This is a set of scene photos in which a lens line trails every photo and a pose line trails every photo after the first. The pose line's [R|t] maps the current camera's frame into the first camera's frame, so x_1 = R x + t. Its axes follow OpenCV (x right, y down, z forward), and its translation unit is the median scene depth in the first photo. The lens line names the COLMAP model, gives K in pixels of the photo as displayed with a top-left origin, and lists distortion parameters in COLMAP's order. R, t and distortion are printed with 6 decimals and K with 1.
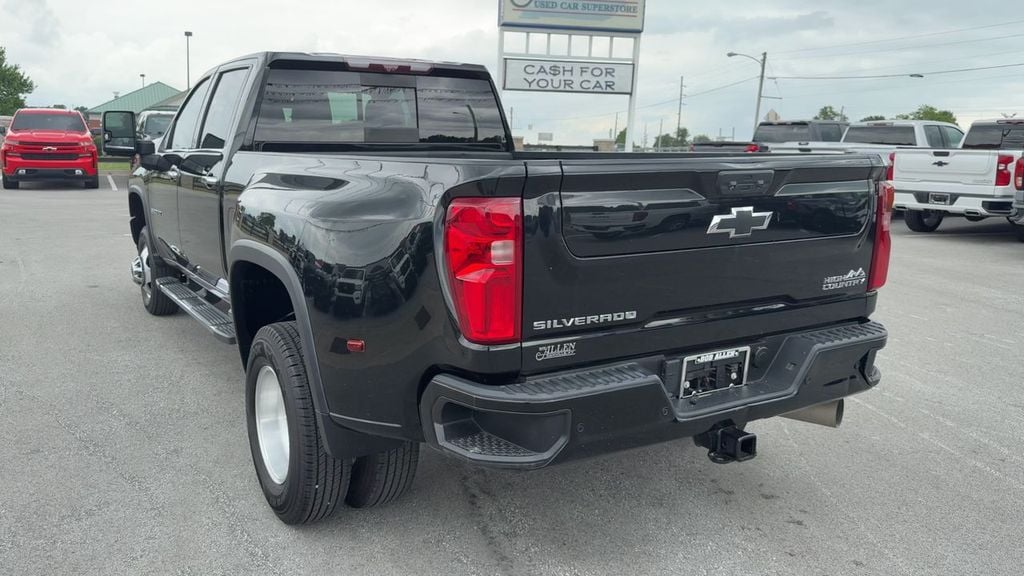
lens RADIAL K [[694.2, 0, 512.0], [0, 694.2, 288.0], [0, 0, 1]] dist [0.050728, -0.001290]
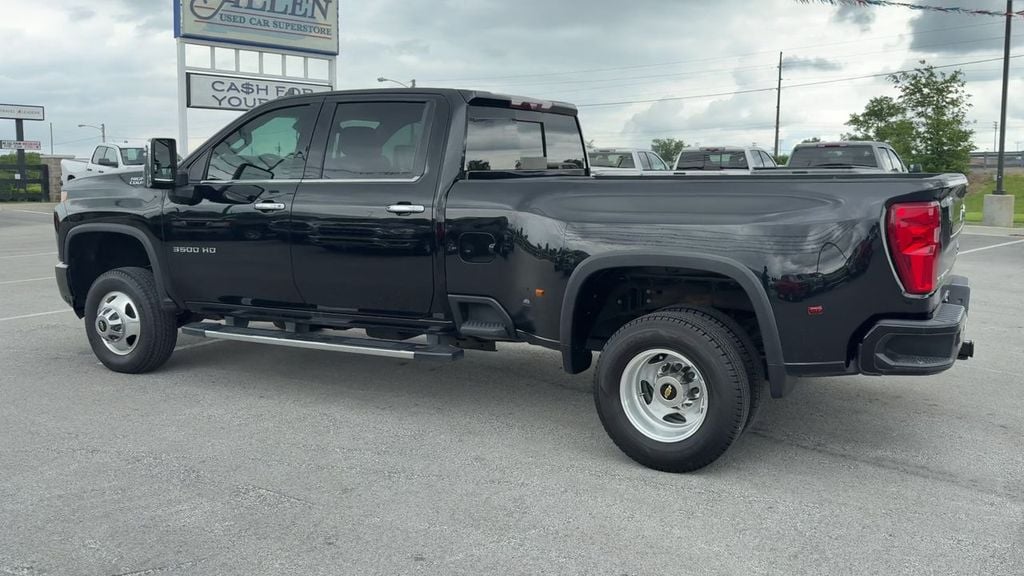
lens RADIAL K [[735.7, 0, 513.7], [0, 735.7, 269.2], [0, 0, 1]] dist [0.017827, -0.003384]
pose [[0.868411, -0.077347, 0.489775, -0.130125], [0.108319, 0.993494, -0.035162, -0.001325], [-0.483869, 0.083586, 0.871139, -0.002727]]
